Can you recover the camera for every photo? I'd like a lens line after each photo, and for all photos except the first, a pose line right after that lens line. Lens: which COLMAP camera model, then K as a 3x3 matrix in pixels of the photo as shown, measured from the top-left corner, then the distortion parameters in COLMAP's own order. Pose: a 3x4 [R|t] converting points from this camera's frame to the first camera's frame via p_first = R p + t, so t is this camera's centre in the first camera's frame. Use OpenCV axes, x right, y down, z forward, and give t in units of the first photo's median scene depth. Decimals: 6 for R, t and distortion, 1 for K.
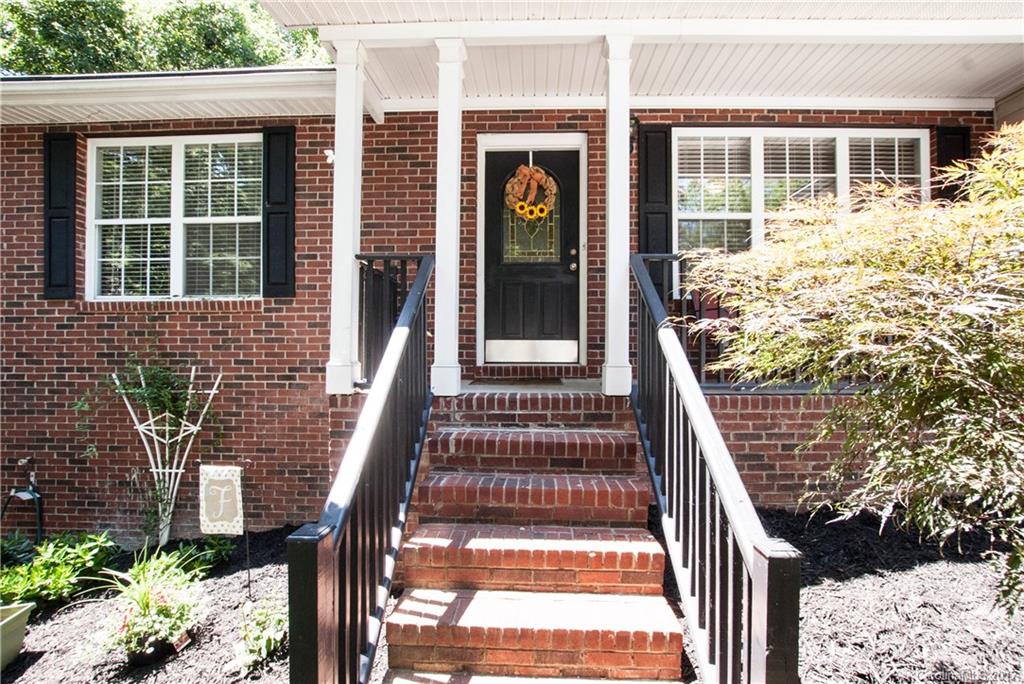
lens RADIAL K [[453.7, 0, 524.5], [0, 453.7, 350.5], [0, 0, 1]] dist [-0.028131, 0.001678]
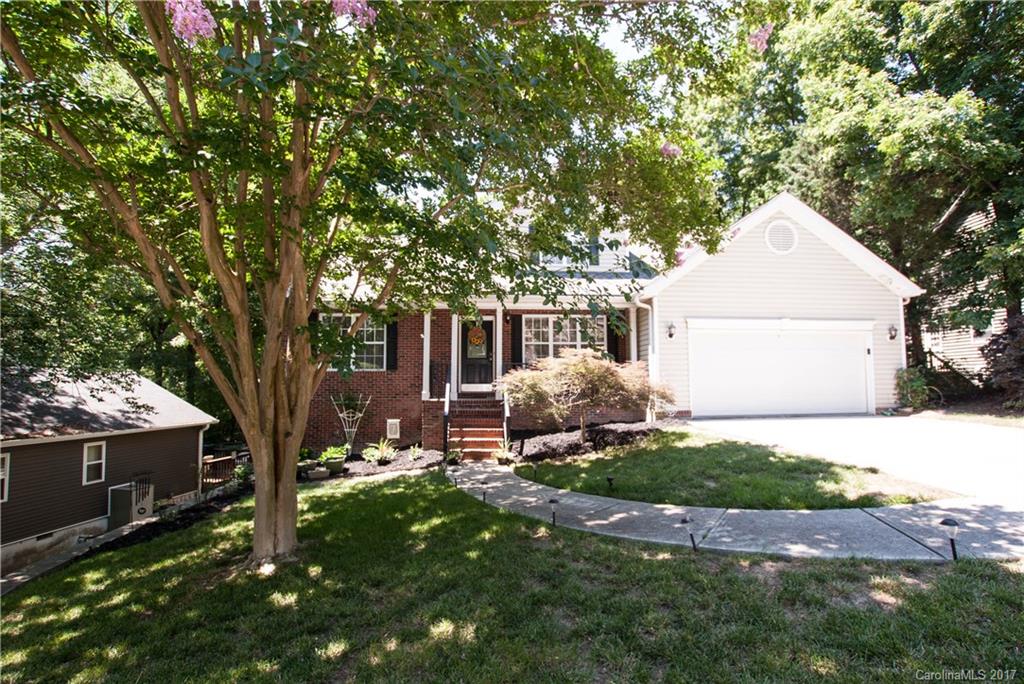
lens RADIAL K [[453.7, 0, 516.4], [0, 453.7, 347.5], [0, 0, 1]] dist [-0.028131, 0.001678]
pose [[0.995696, 0.001404, 0.092674, -0.003926], [0.004883, 0.997702, -0.067585, -0.060659], [-0.092556, 0.067747, 0.993400, -2.067145]]
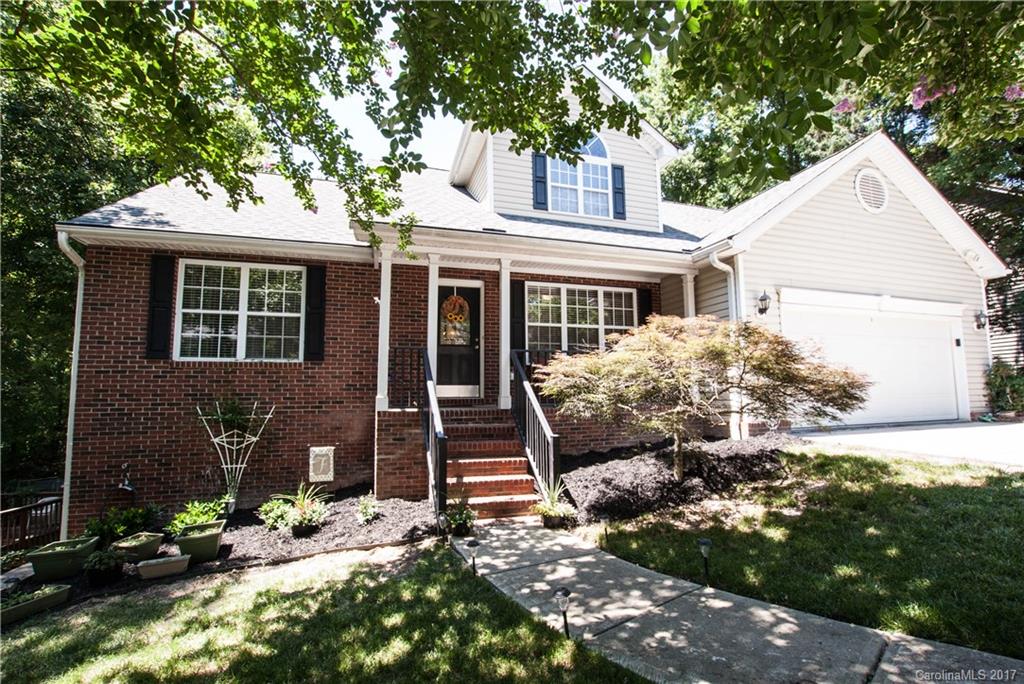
lens RADIAL K [[453.7, 0, 518.3], [0, 453.7, 348.3], [0, 0, 1]] dist [-0.028131, 0.001678]
pose [[0.948959, 0.022325, 0.314607, -0.346323], [0.008669, 0.995269, -0.096773, 0.009104], [-0.315279, 0.094561, 0.944276, -0.921154]]
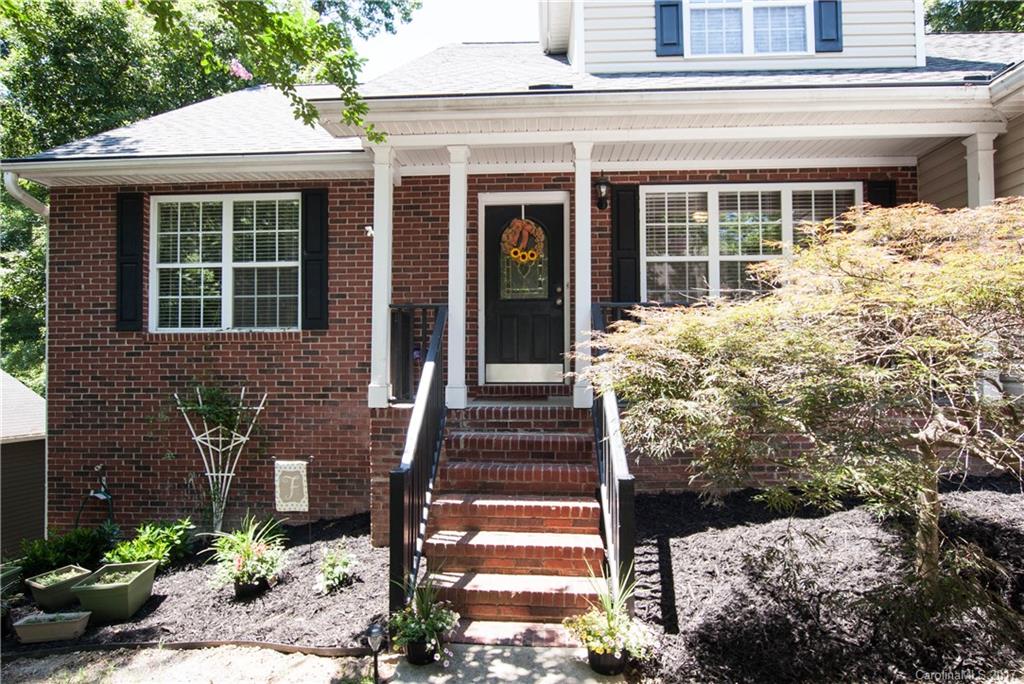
lens RADIAL K [[559.3, 0, 519.6], [0, 559.3, 349.6], [0, 0, 1]] dist [-0.012232, -0.001749]
pose [[0.999585, -0.005958, -0.028189, 0.046343], [0.005294, 0.999708, -0.023580, -0.026497], [0.028321, 0.023421, 0.999324, -0.486372]]
